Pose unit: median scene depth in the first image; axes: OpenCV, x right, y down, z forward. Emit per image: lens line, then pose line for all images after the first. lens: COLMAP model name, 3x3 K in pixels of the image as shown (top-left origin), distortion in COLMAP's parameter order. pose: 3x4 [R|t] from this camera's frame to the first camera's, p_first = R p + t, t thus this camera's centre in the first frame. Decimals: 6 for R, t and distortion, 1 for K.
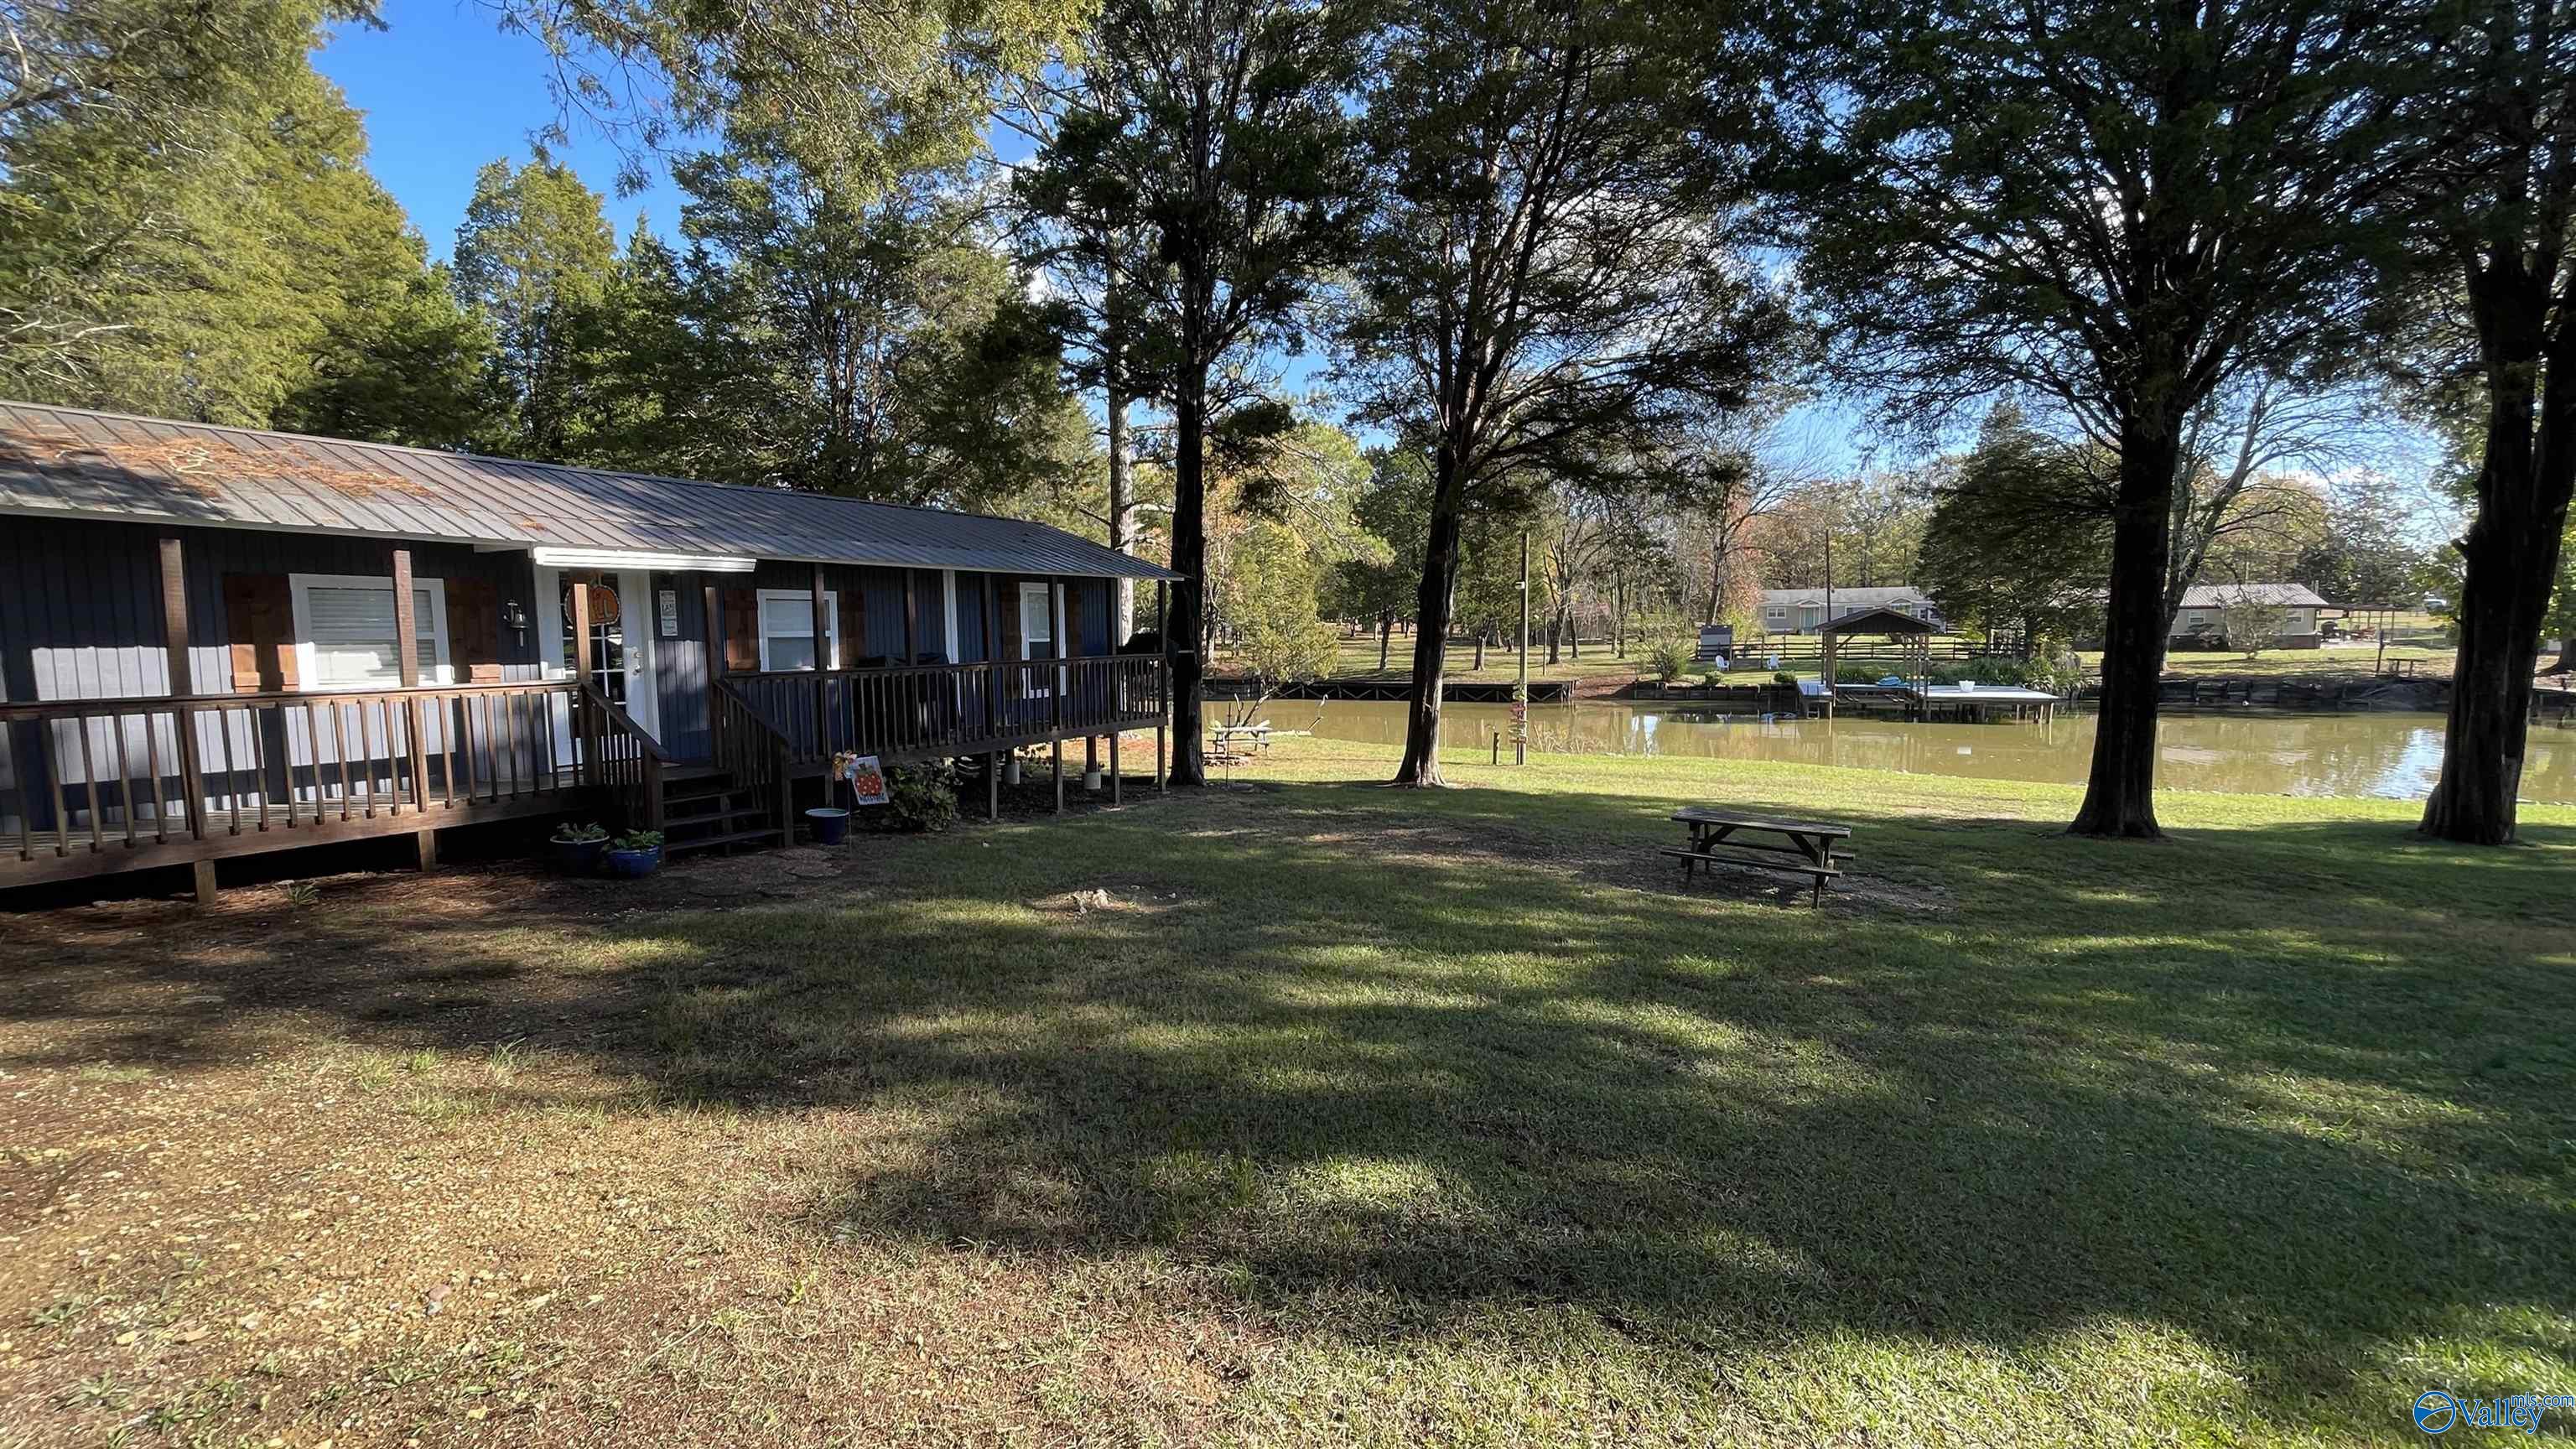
lens RADIAL K [[1025.8, 0, 1289.8], [0, 1025.8, 718.6], [0, 0, 1]] dist [0.001228, -0.002697]
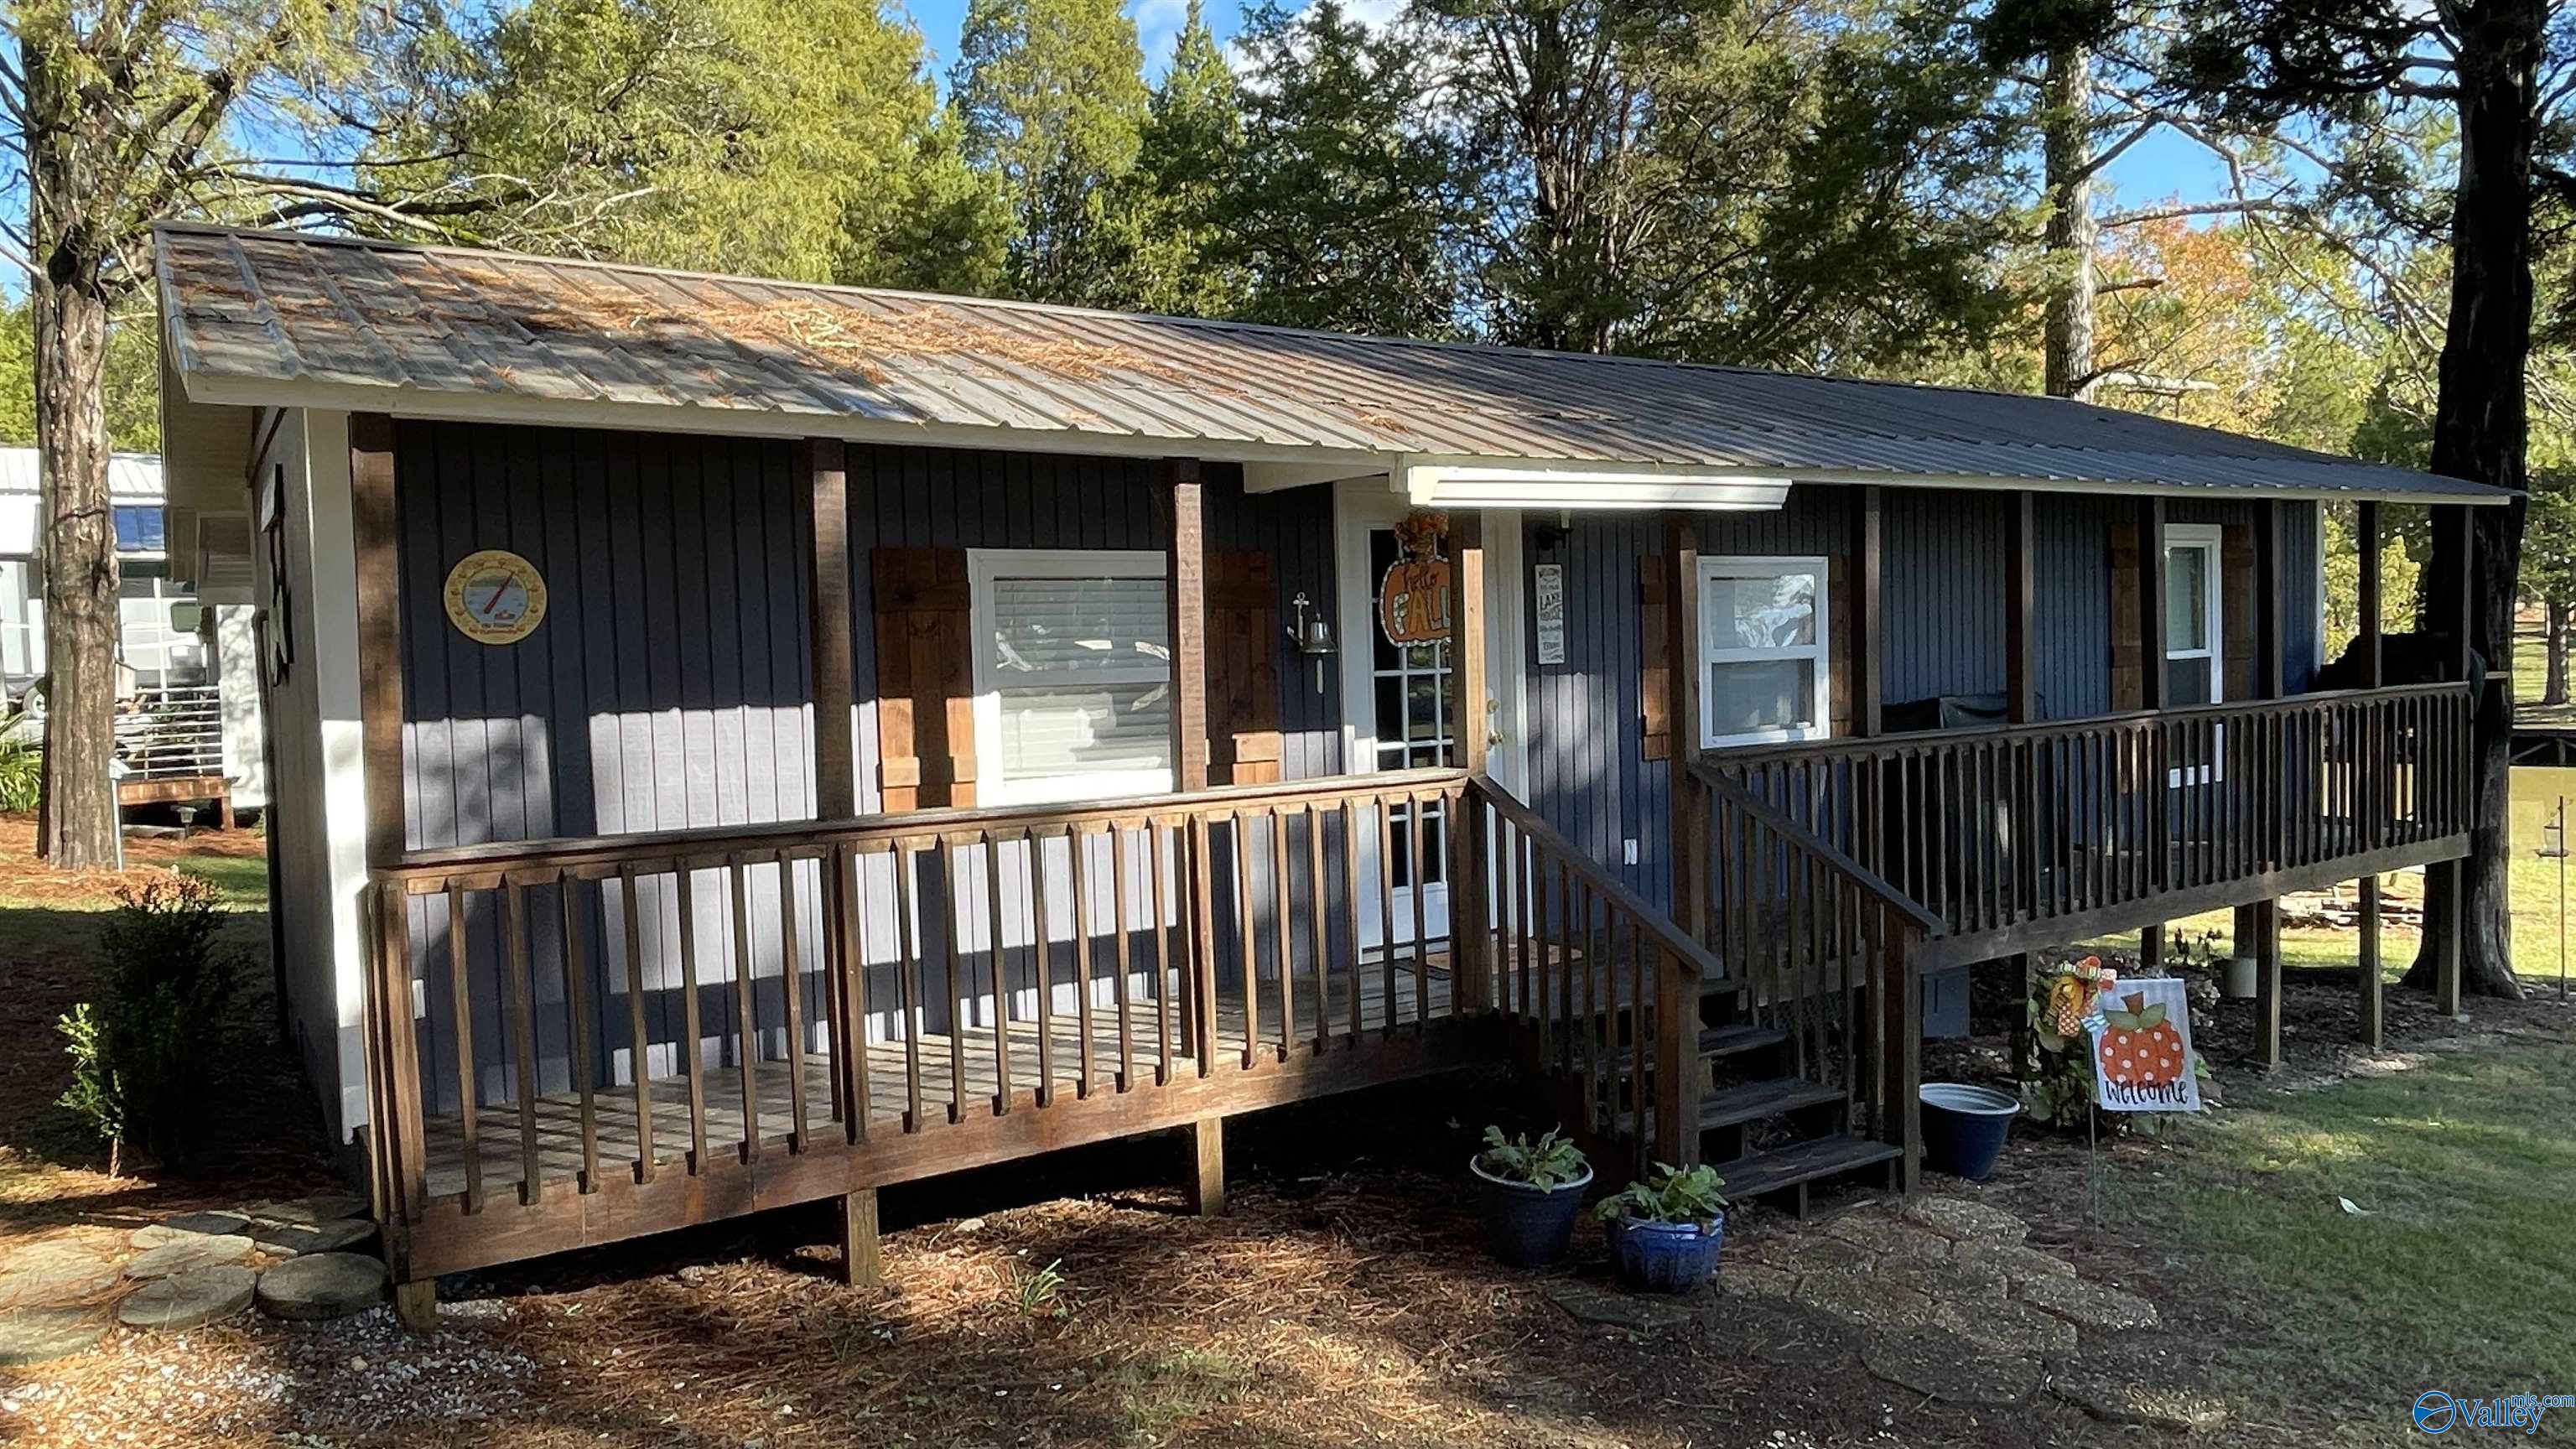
lens RADIAL K [[1701.4, 0, 1288.0], [0, 1701.4, 724.5], [0, 0, 1]] dist [-0.003482, -0.000564]
pose [[0.902022, -0.000753, -0.431690, -0.492810], [-0.014617, 0.999372, -0.032286, -0.035803], [0.431443, 0.035432, 0.901444, 0.349246]]
